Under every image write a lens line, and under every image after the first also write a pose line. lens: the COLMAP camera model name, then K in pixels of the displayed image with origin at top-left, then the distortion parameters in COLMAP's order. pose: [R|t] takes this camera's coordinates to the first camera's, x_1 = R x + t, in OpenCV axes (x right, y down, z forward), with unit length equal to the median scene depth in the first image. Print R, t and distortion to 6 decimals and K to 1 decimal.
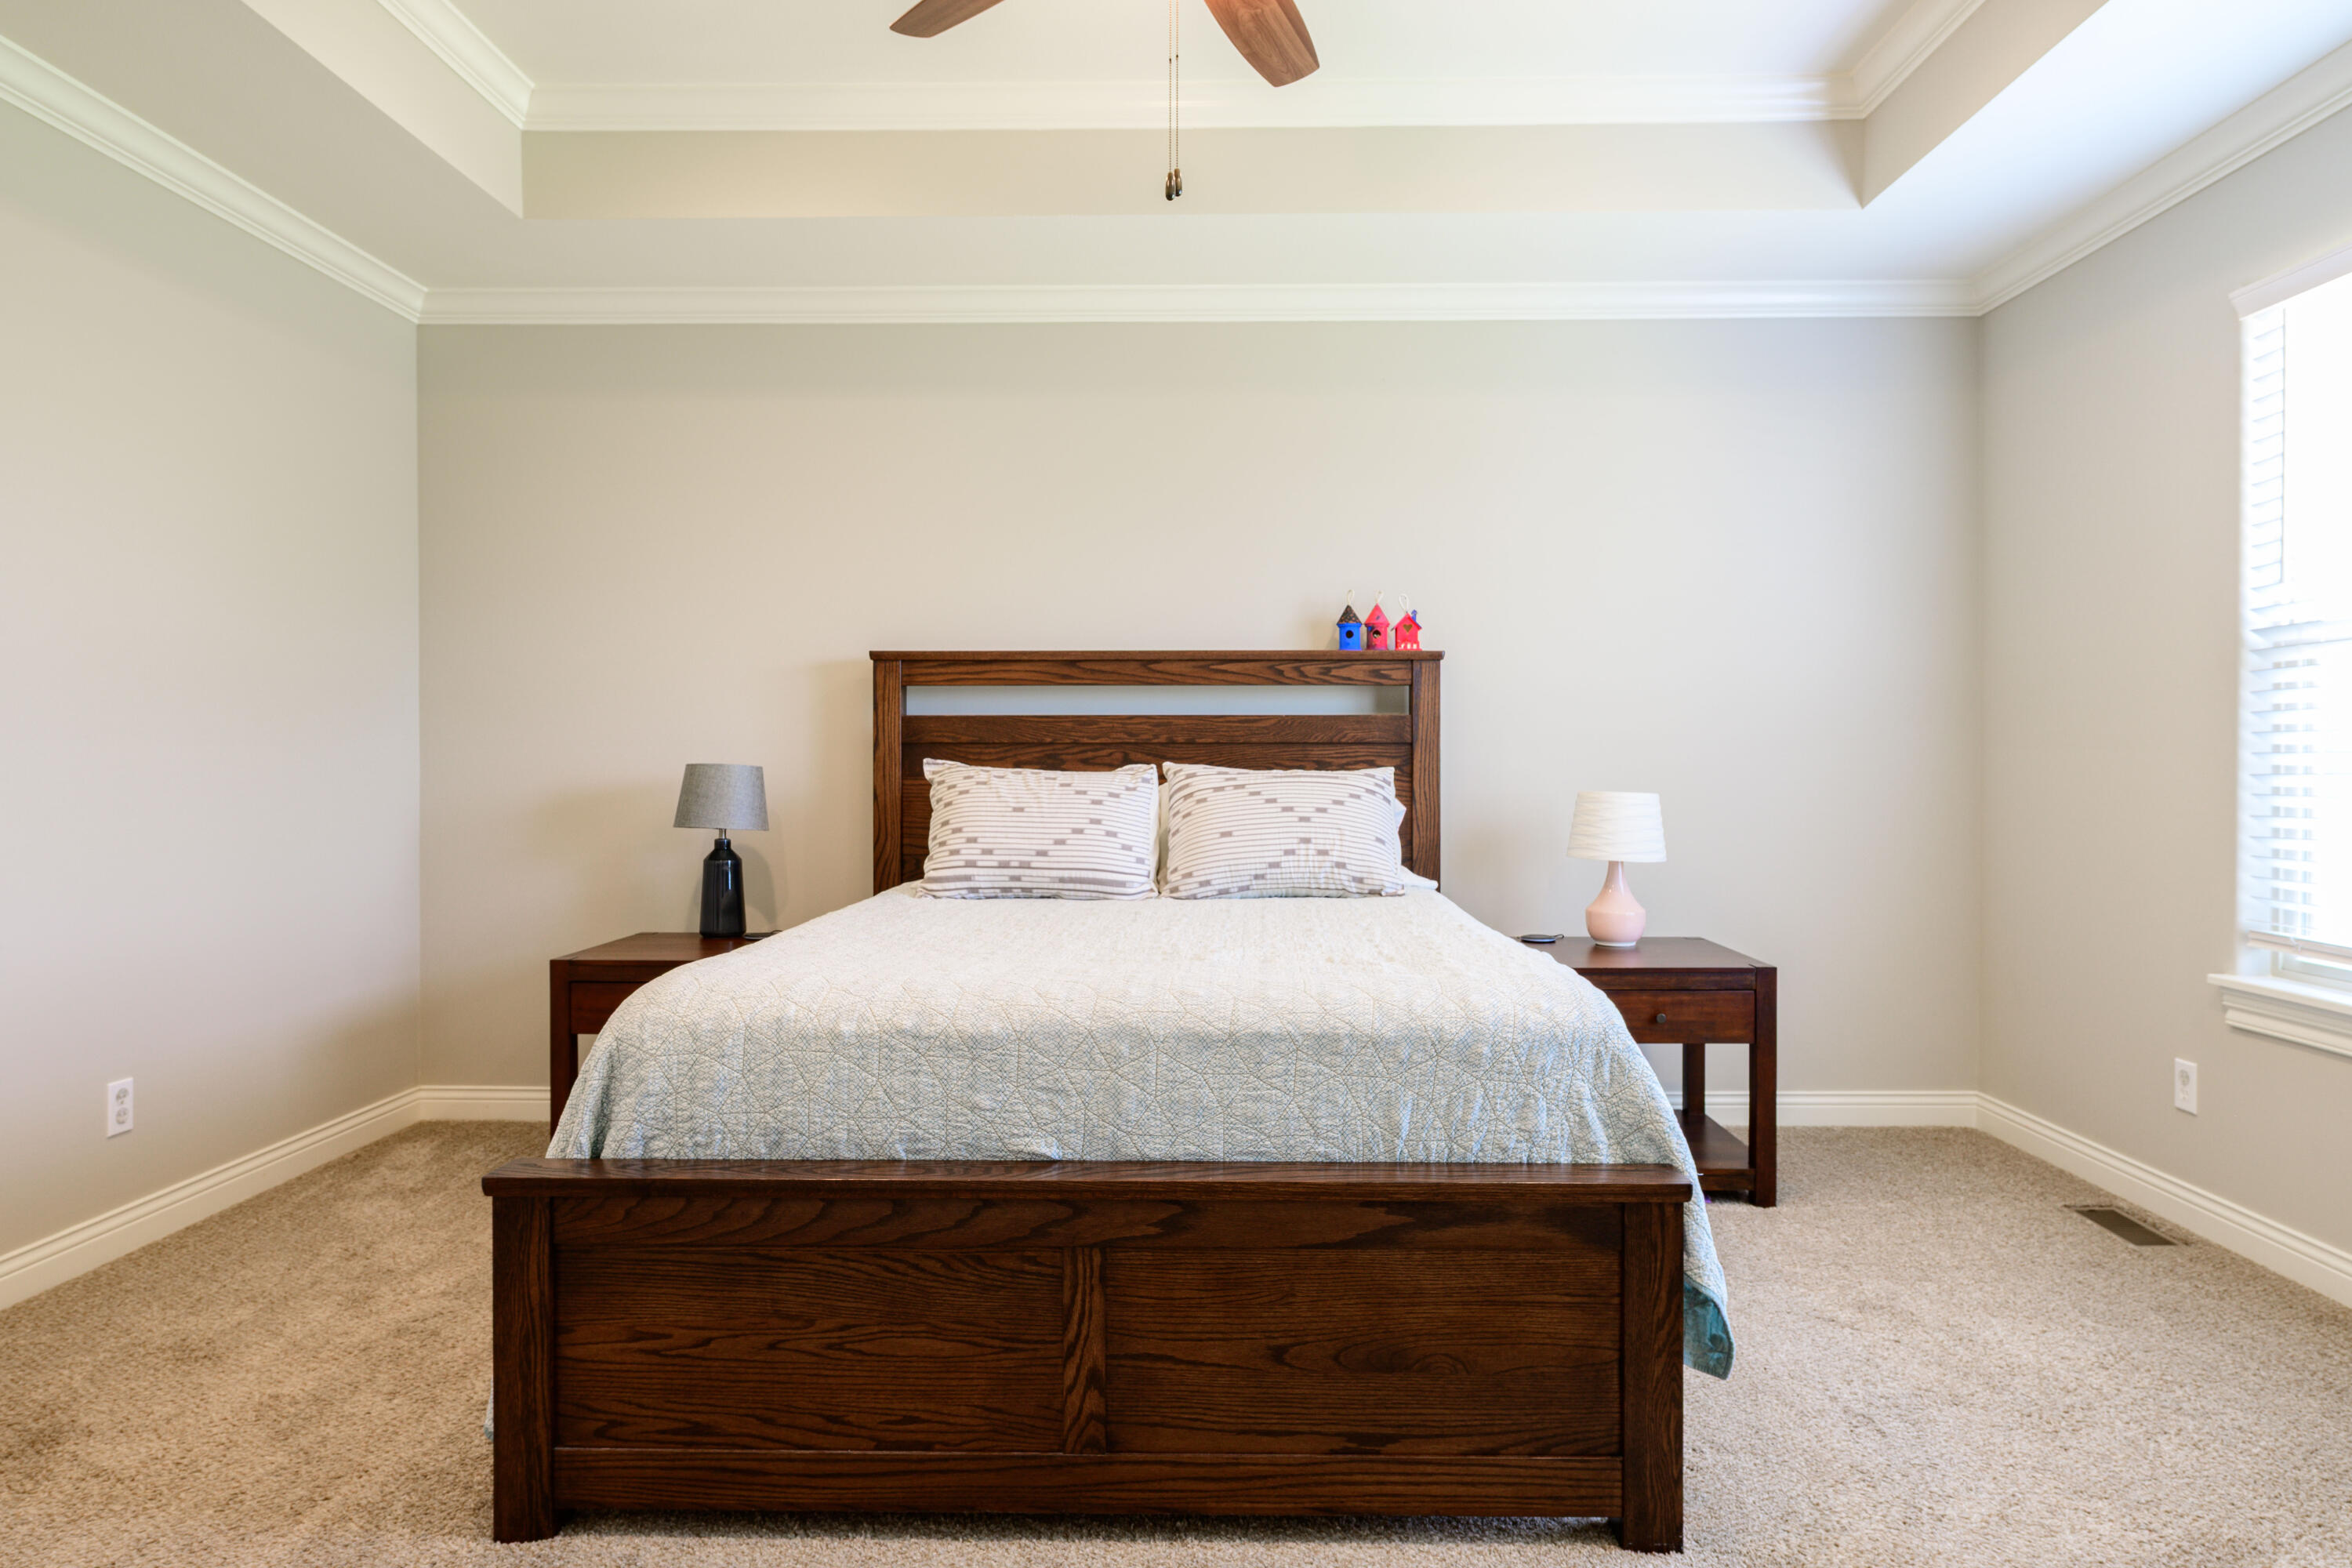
lens RADIAL K [[1437.0, 0, 1171.5], [0, 1437.0, 765.0], [0, 0, 1]] dist [0.003764, -0.000781]
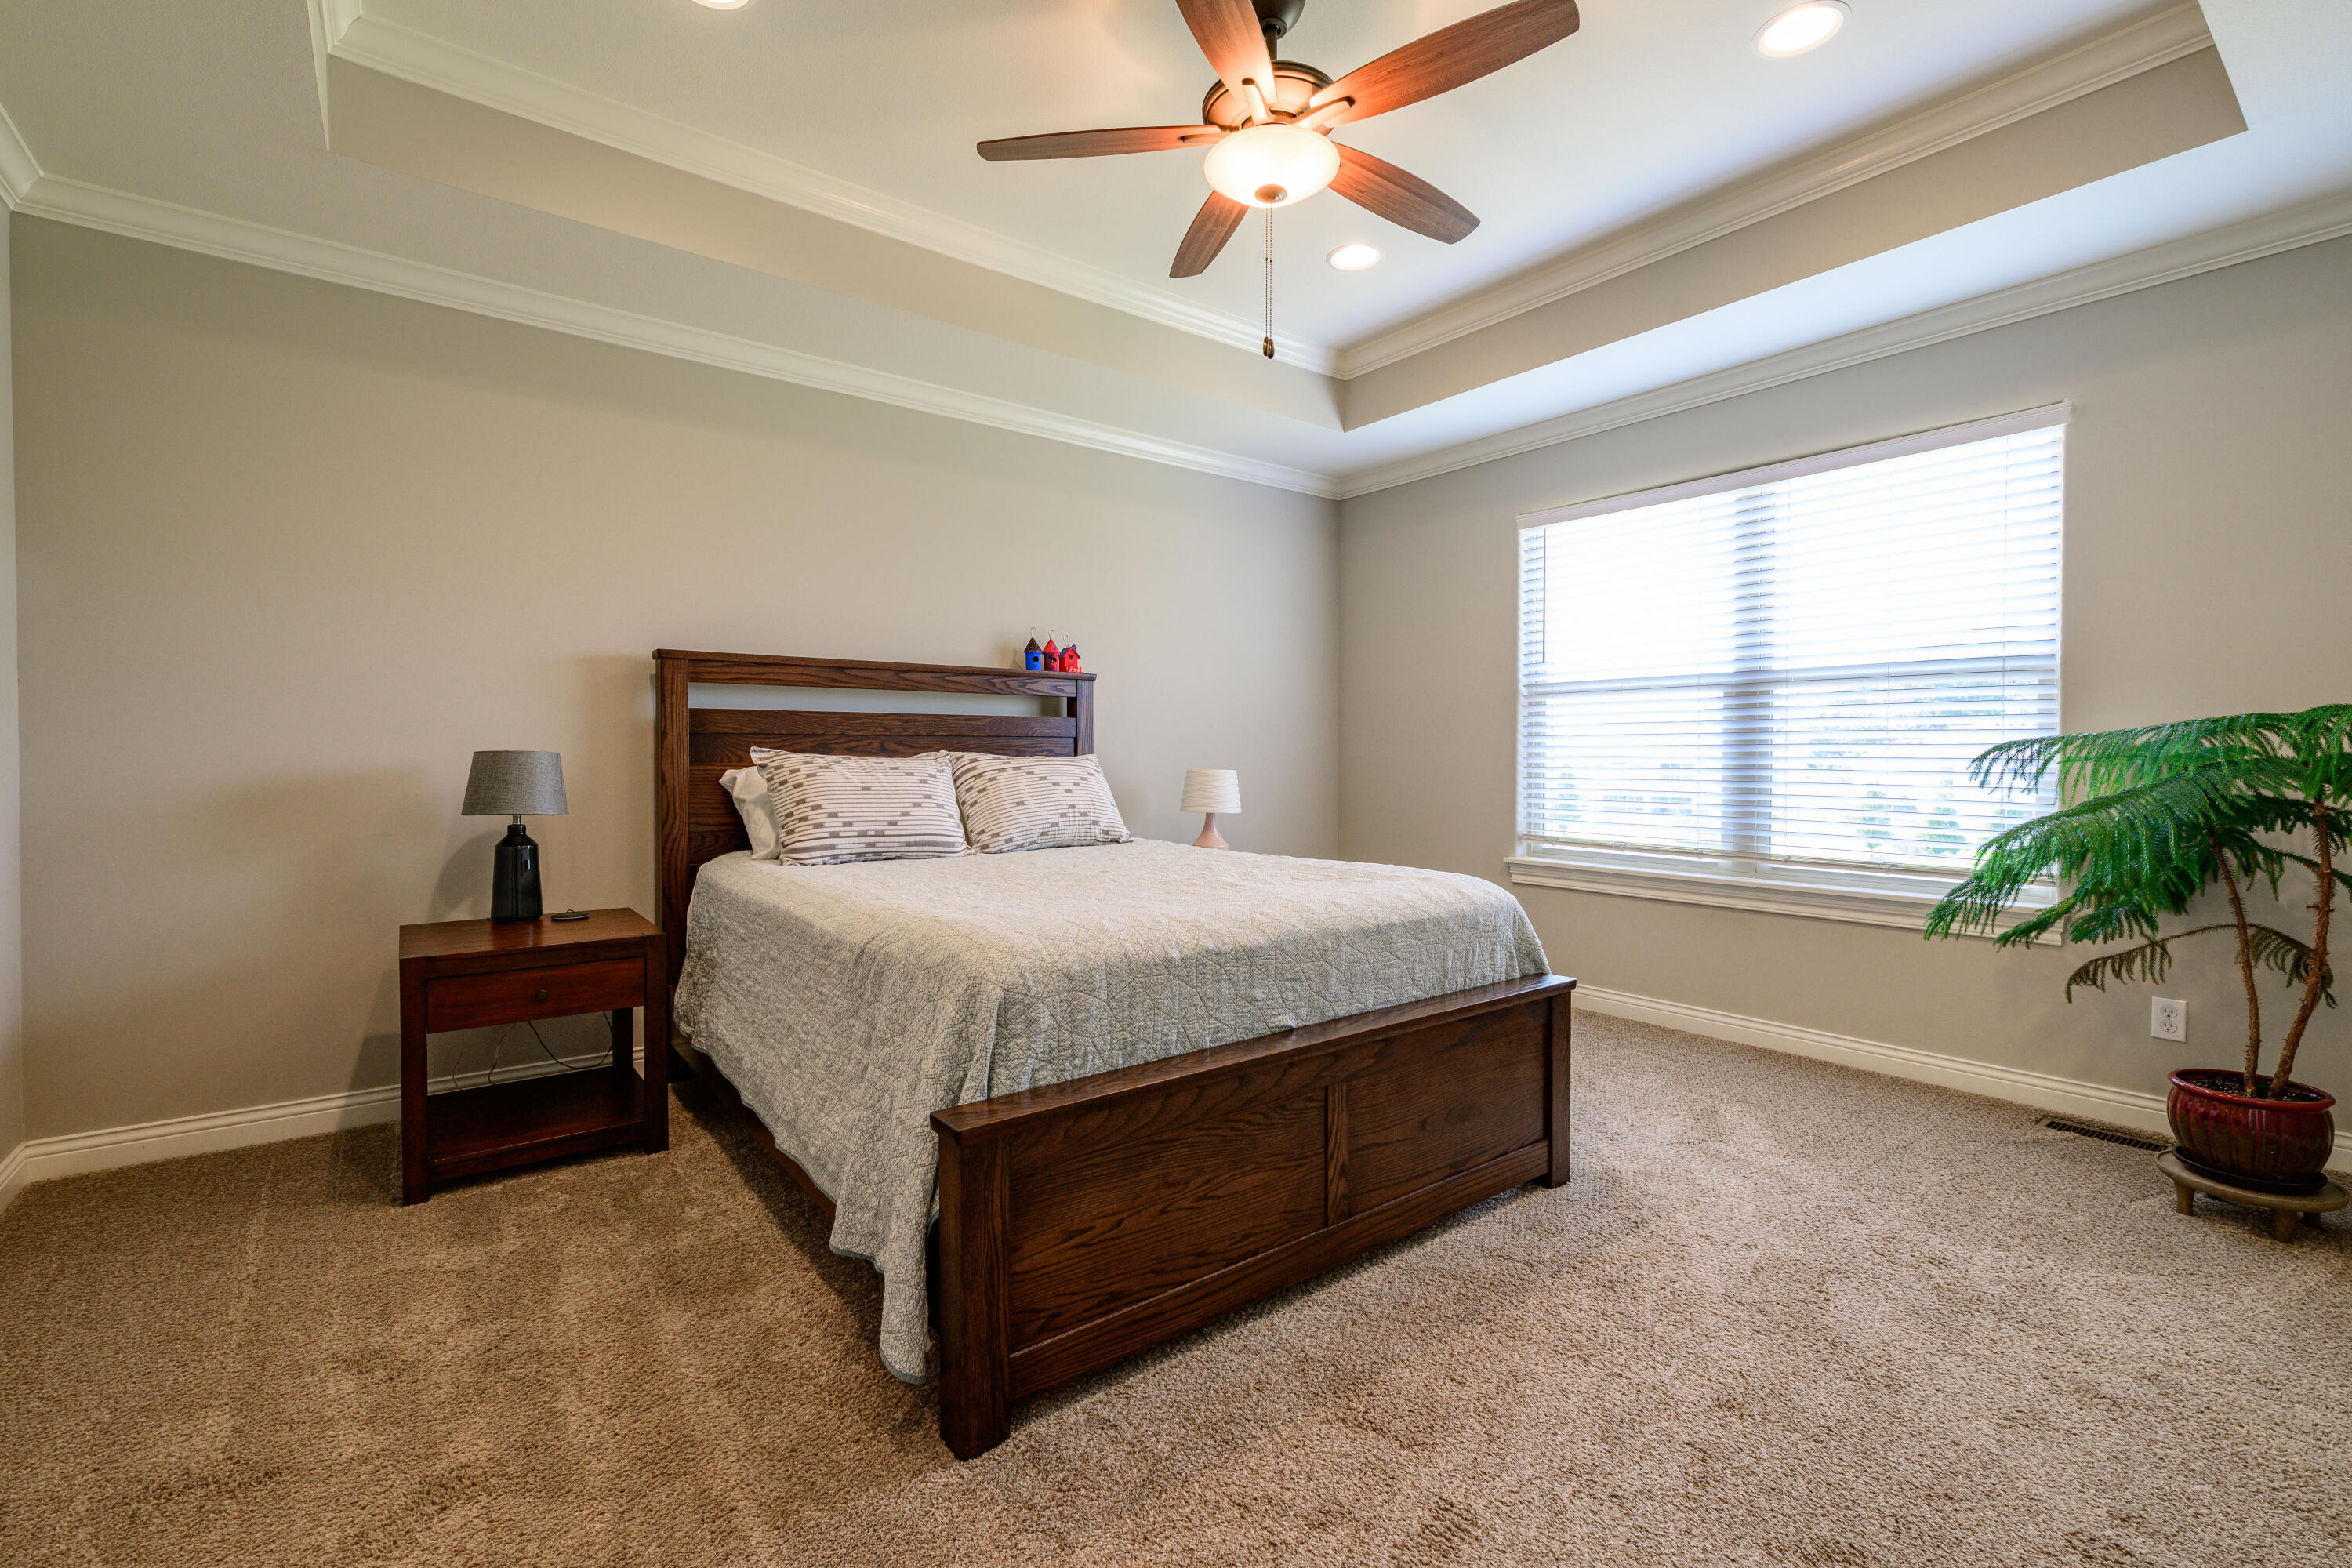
lens RADIAL K [[1026.3, 0, 1158.2], [0, 1026.3, 763.5], [0, 0, 1]] dist [-0.000947, -0.000311]
pose [[0.778727, -0.006142, 0.627332, -0.469562], [0.001147, 0.999964, 0.008366, 0.002867], [-0.627361, -0.005795, 0.778707, 0.171285]]
